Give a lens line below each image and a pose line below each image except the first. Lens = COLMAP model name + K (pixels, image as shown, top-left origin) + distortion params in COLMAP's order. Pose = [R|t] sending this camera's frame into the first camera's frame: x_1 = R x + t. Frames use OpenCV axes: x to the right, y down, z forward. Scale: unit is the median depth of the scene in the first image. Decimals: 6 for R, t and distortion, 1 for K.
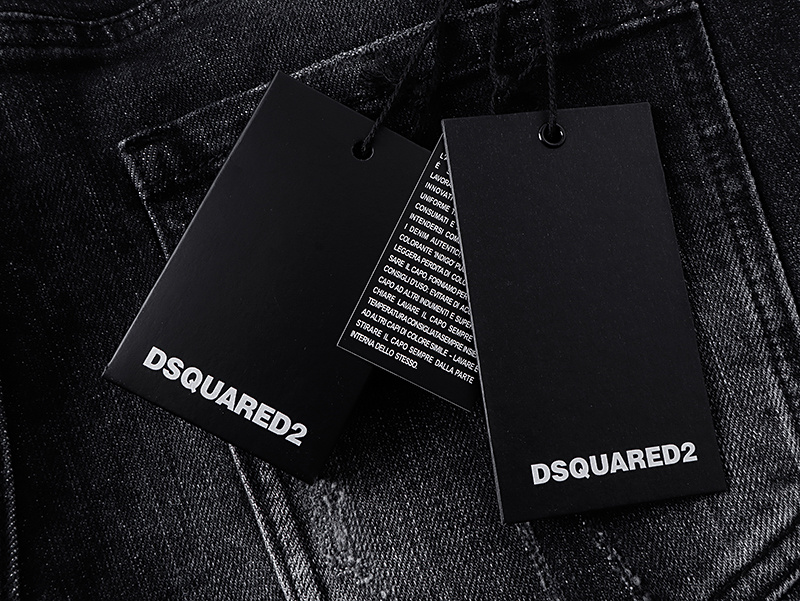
lens RADIAL K [[769.2, 0, 394.0], [0, 769.2, 302.2], [0, 0, 1]] dist [0.009830, 0.000000]
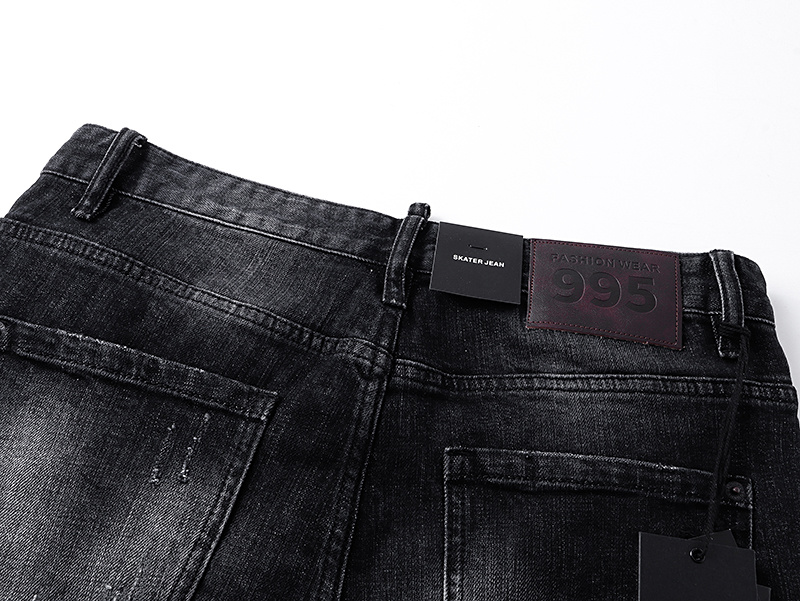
lens RADIAL K [[769.2, 0, 403.1], [0, 769.2, 298.9], [0, 0, 1]] dist [0.009830, 0.000000]
pose [[0.915377, 0.394157, -0.082006, -0.442292], [-0.402574, 0.893913, -0.197113, -0.117211], [-0.004388, 0.213446, 0.976945, -0.968301]]
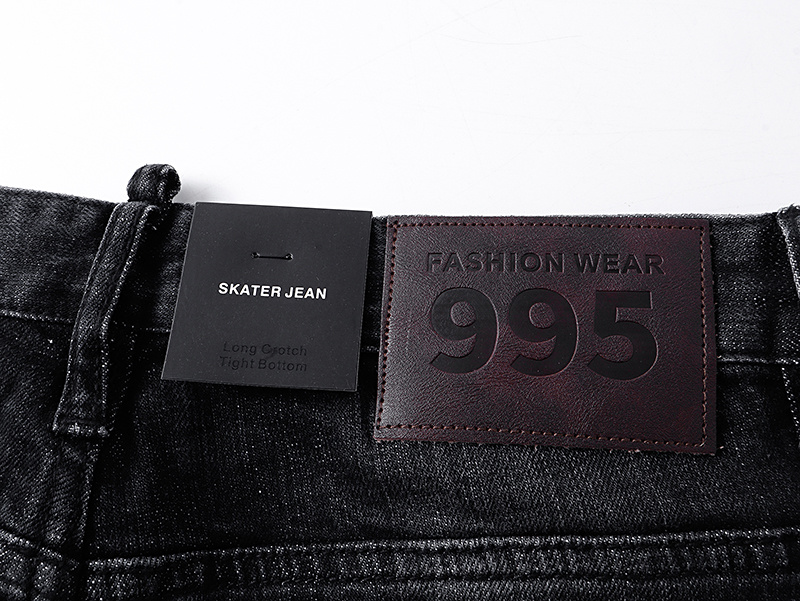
lens RADIAL K [[769.2, 0, 399.1], [0, 769.2, 299.2], [0, 0, 1]] dist [0.009830, 0.000000]
pose [[0.952262, 0.300603, -0.053248, -0.250451], [-0.296035, 0.951866, 0.079463, -0.843999], [0.074572, -0.059906, 0.995415, 0.118513]]
